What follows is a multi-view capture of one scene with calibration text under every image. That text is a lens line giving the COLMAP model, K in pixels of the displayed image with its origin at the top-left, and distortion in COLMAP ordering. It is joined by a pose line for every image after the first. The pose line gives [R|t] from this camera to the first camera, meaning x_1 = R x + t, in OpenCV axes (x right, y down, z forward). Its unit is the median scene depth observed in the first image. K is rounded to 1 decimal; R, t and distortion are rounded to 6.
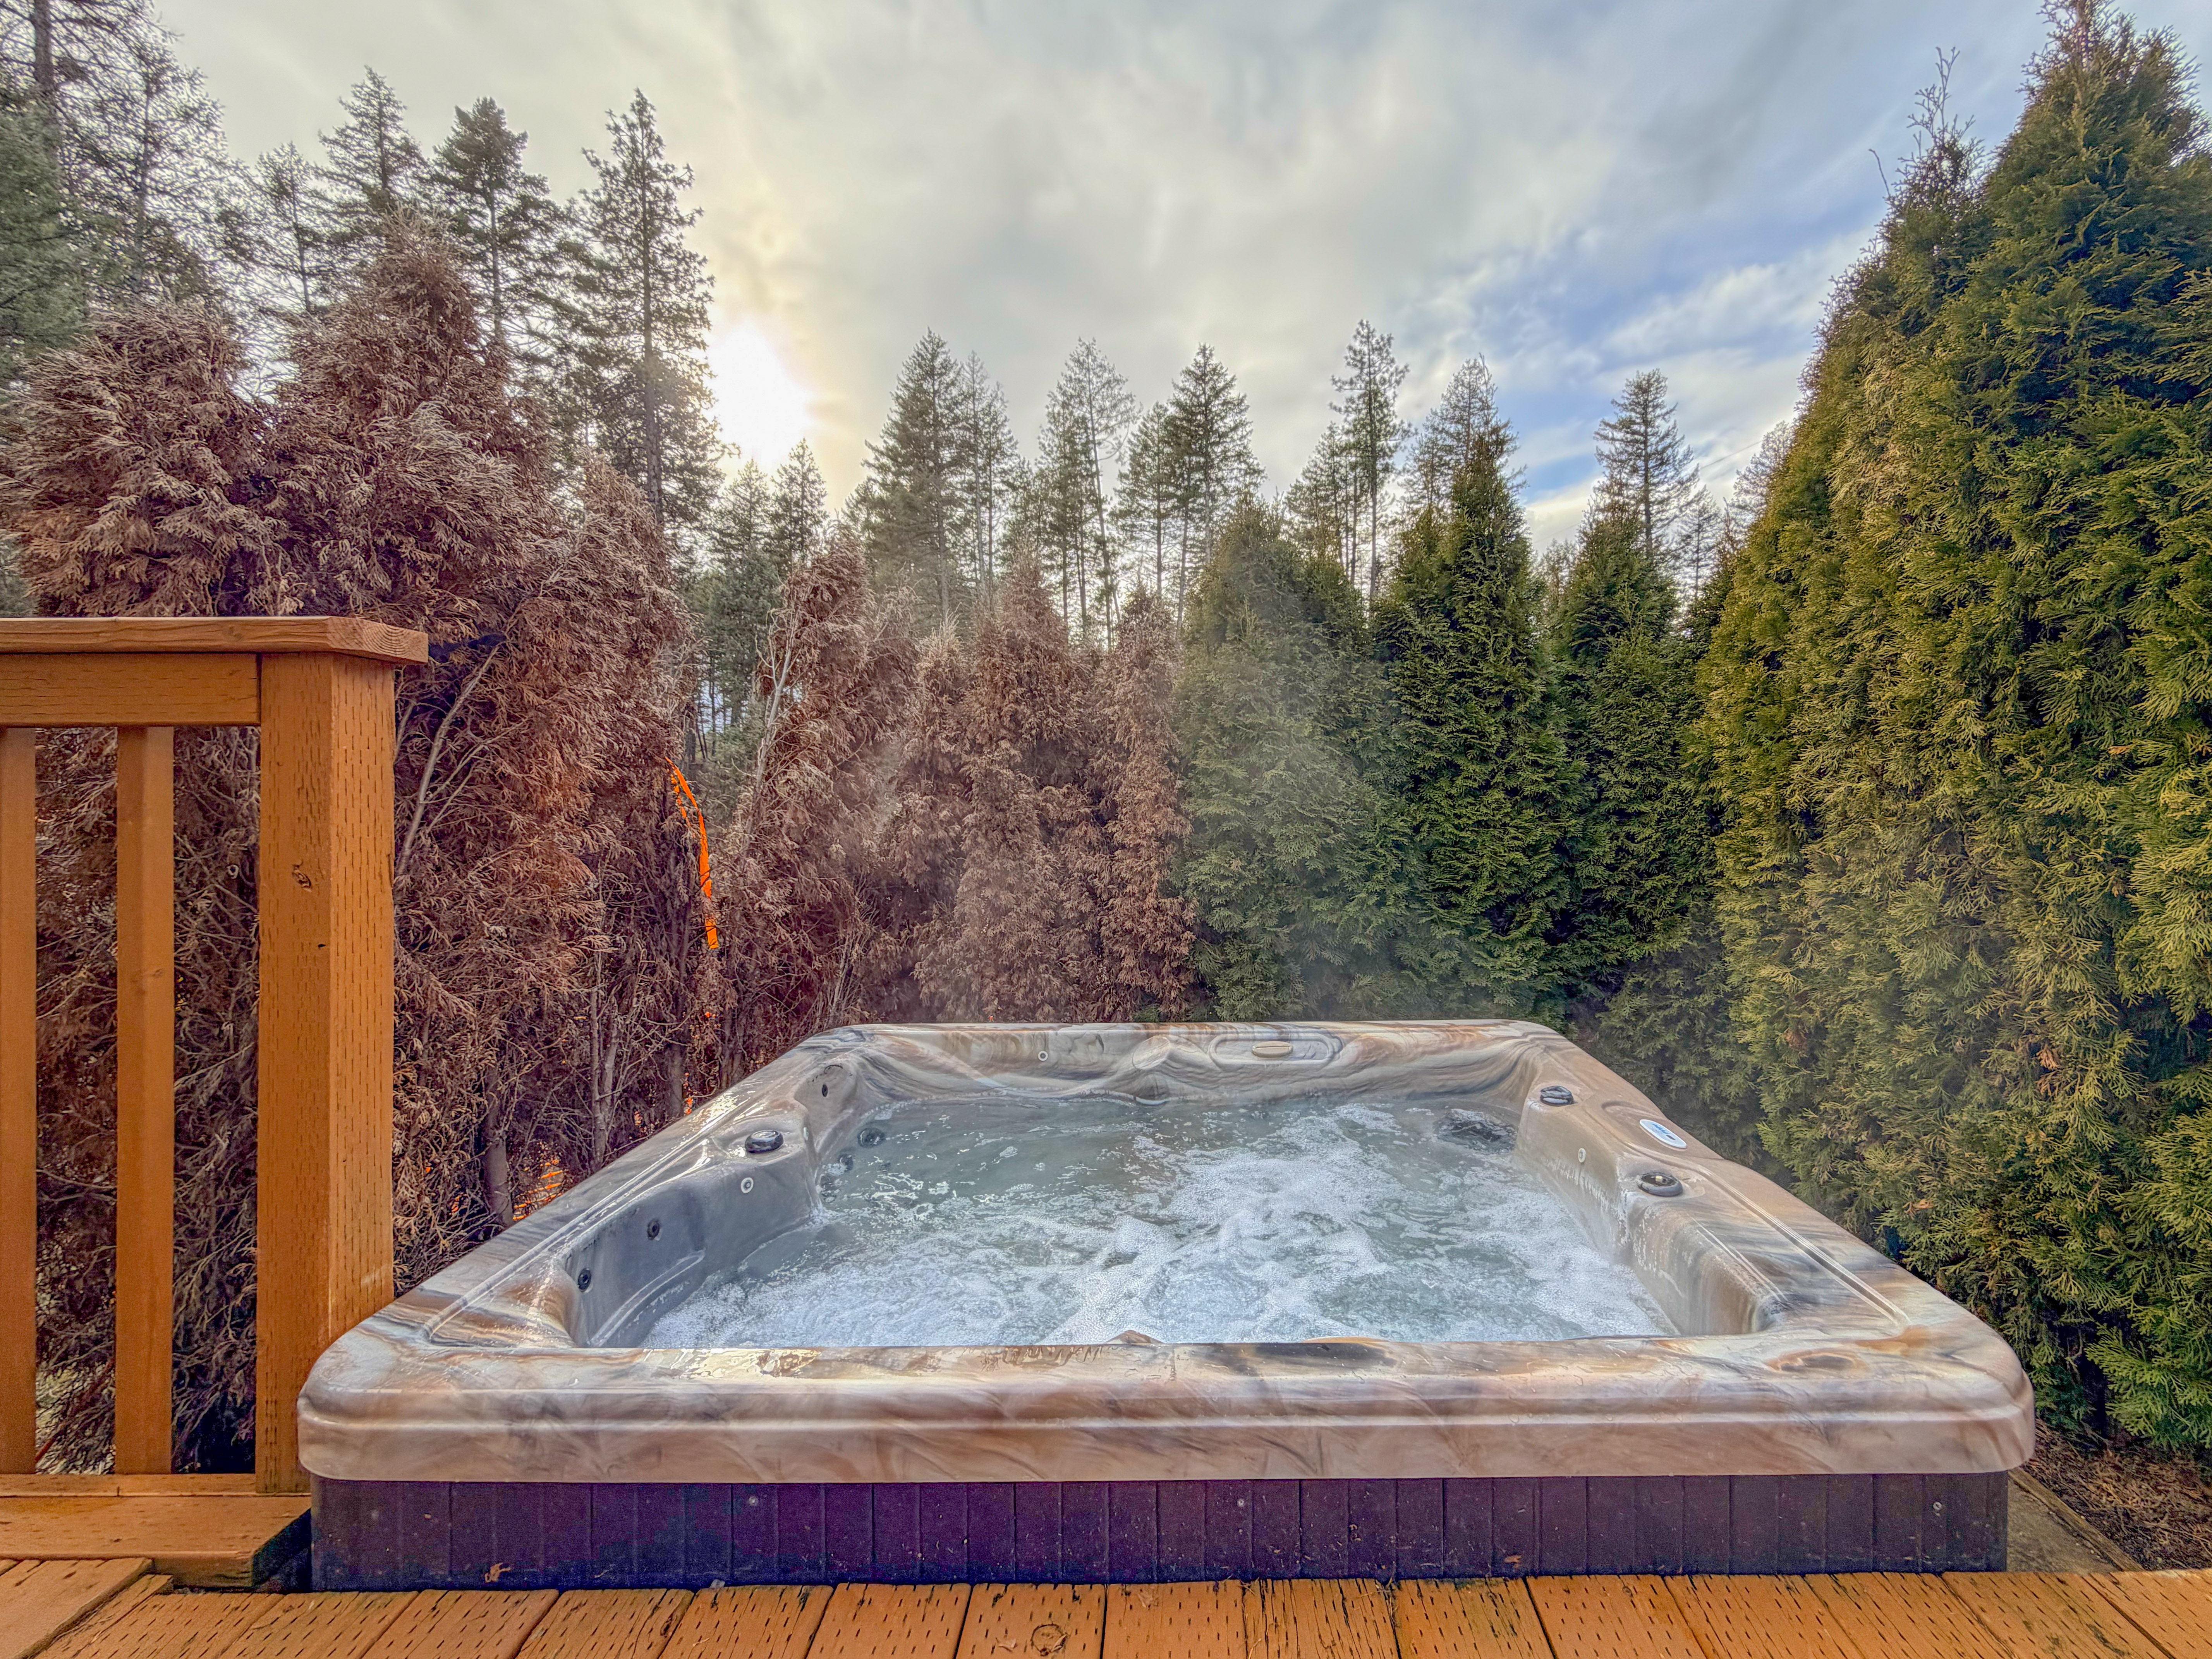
lens RADIAL K [[897.9, 0, 1183.3], [0, 897.9, 815.0], [0, 0, 1]] dist [0.000425, 0.000288]
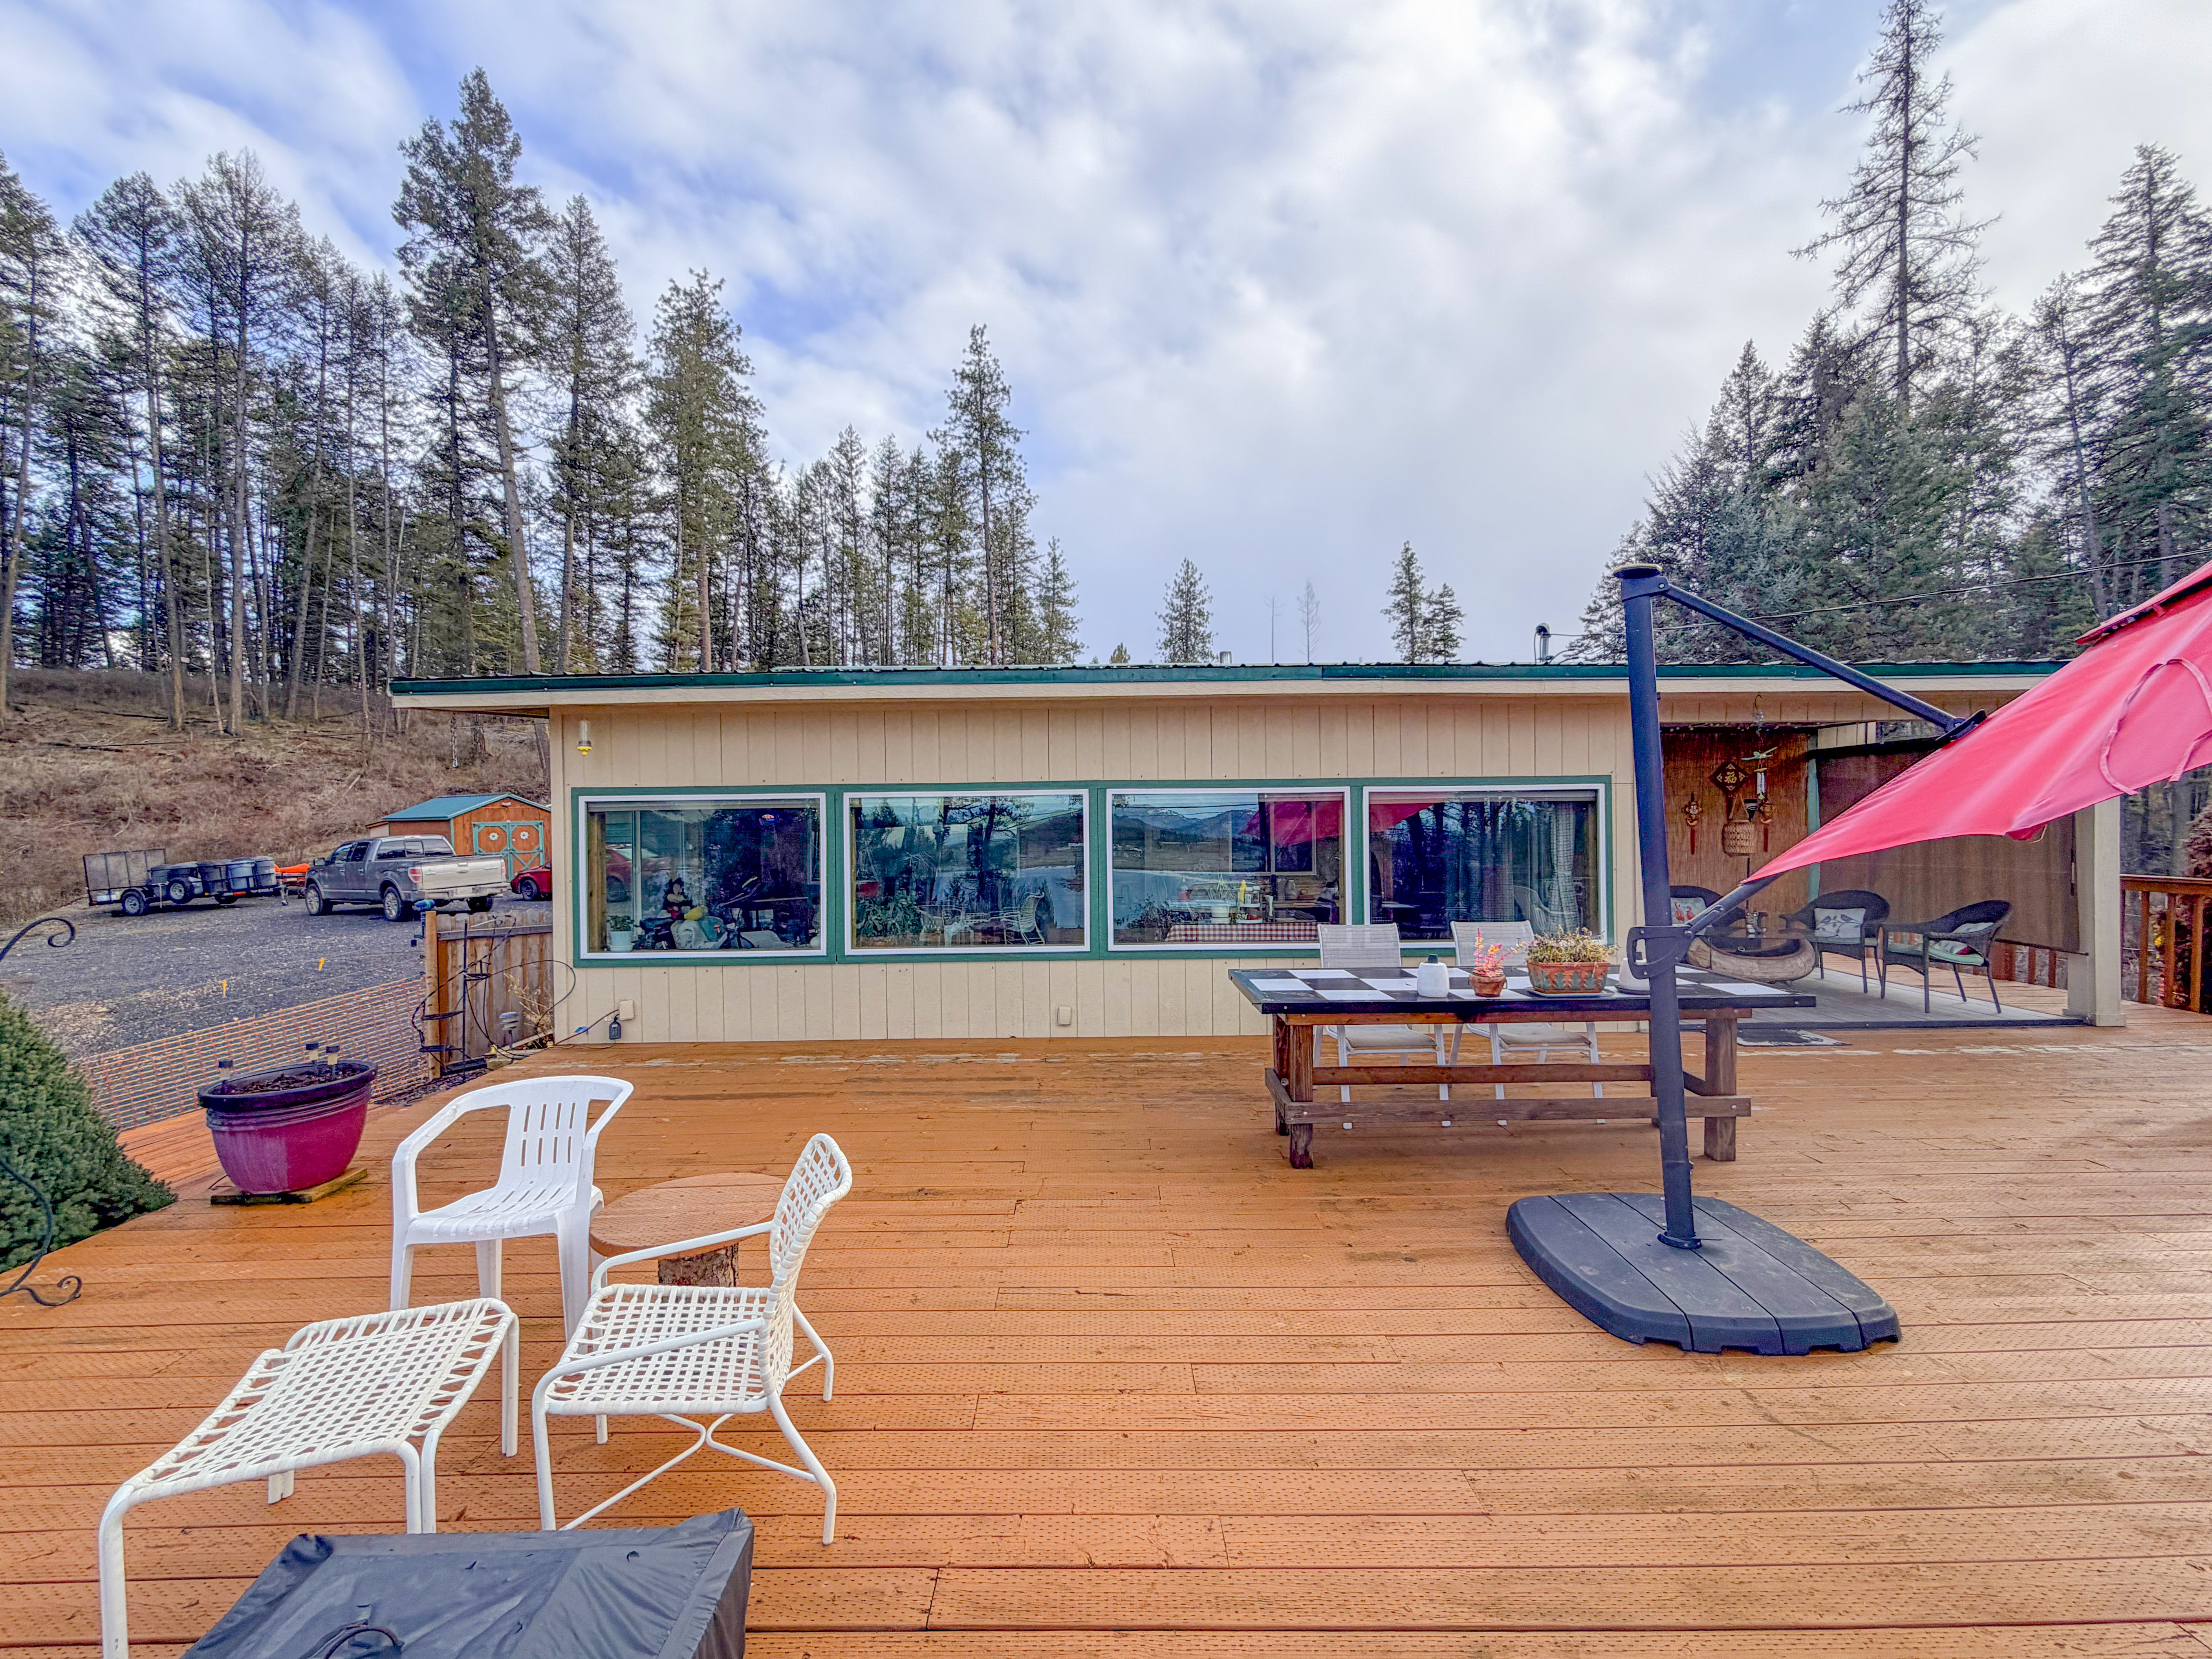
lens RADIAL K [[900.5, 0, 1098.6], [0, 900.5, 832.5], [0, 0, 1]] dist [0.001548, -0.000141]
pose [[0.006932, 0.012923, -0.999892, 0.138308], [-0.020478, 0.999709, 0.012778, -0.013200], [0.999766, 0.020388, 0.007194, -0.189160]]
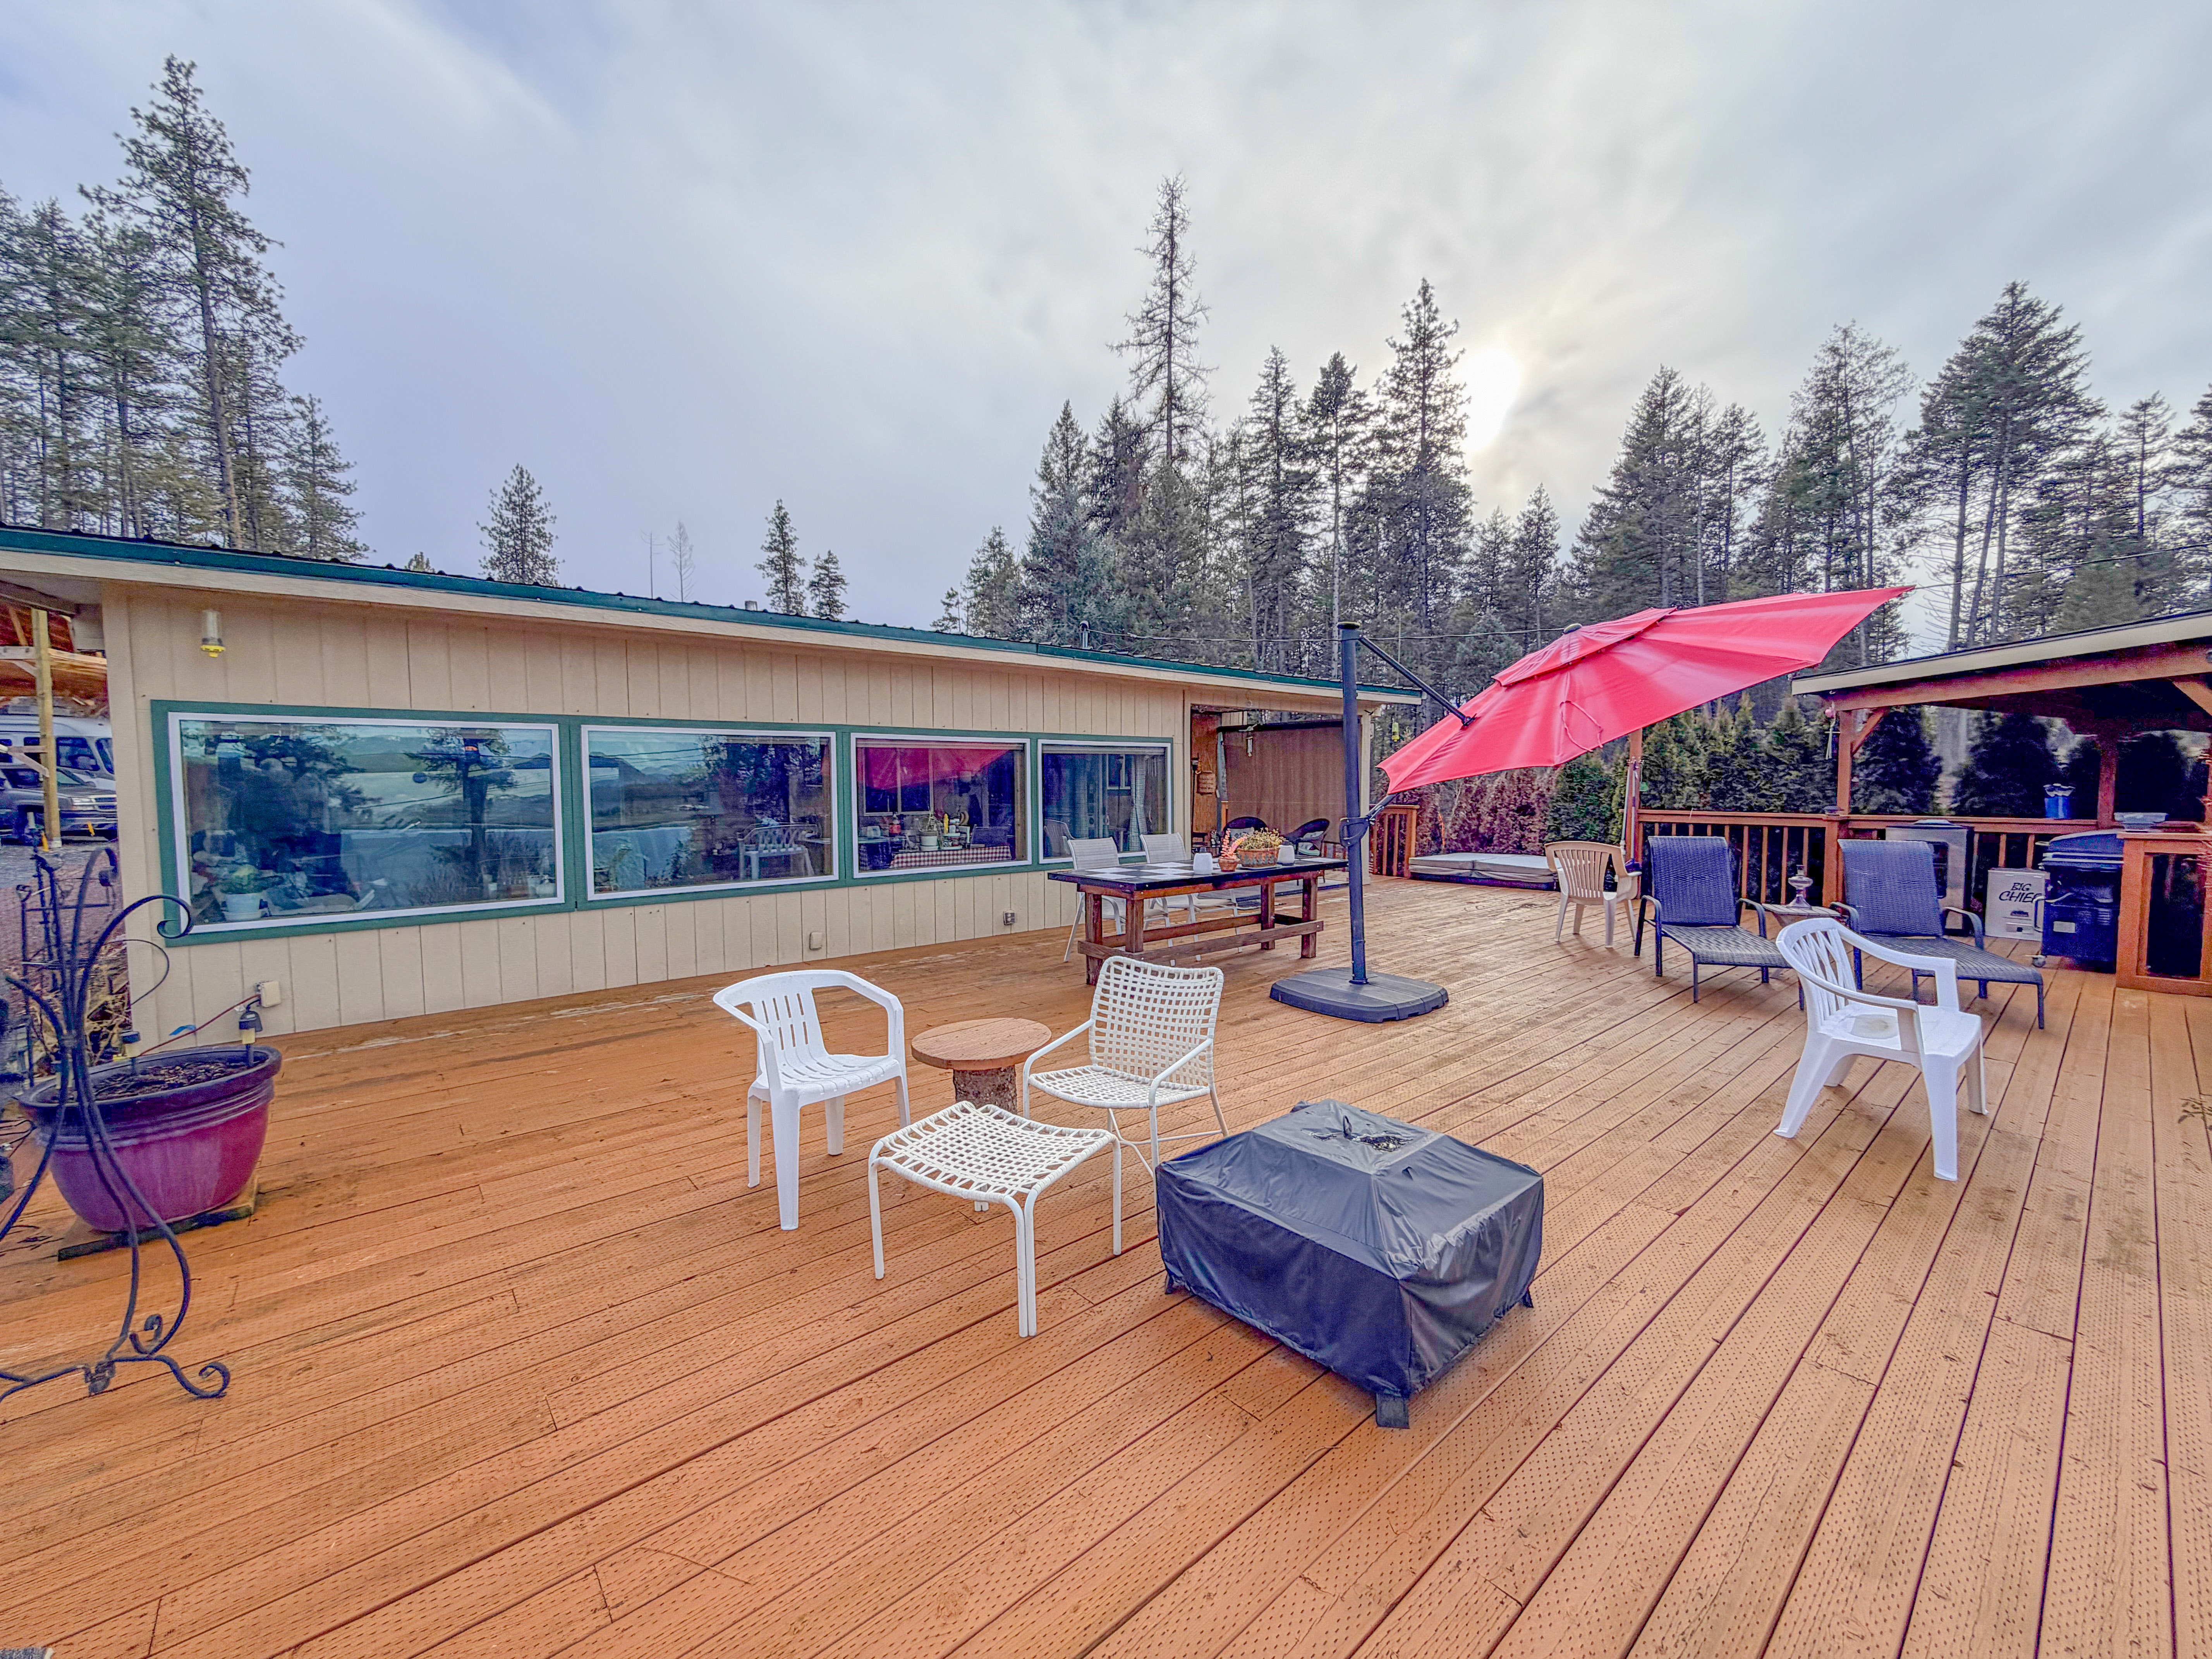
lens RADIAL K [[886.1, 0, 1096.8], [0, 886.1, 832.2], [0, 0, 1]] dist [0.001255, -0.000001]
pose [[0.646622, 0.049378, -0.761211, 0.143538], [-0.024044, 0.998726, 0.044360, -0.008088], [0.762431, -0.010382, 0.646986, -0.265738]]
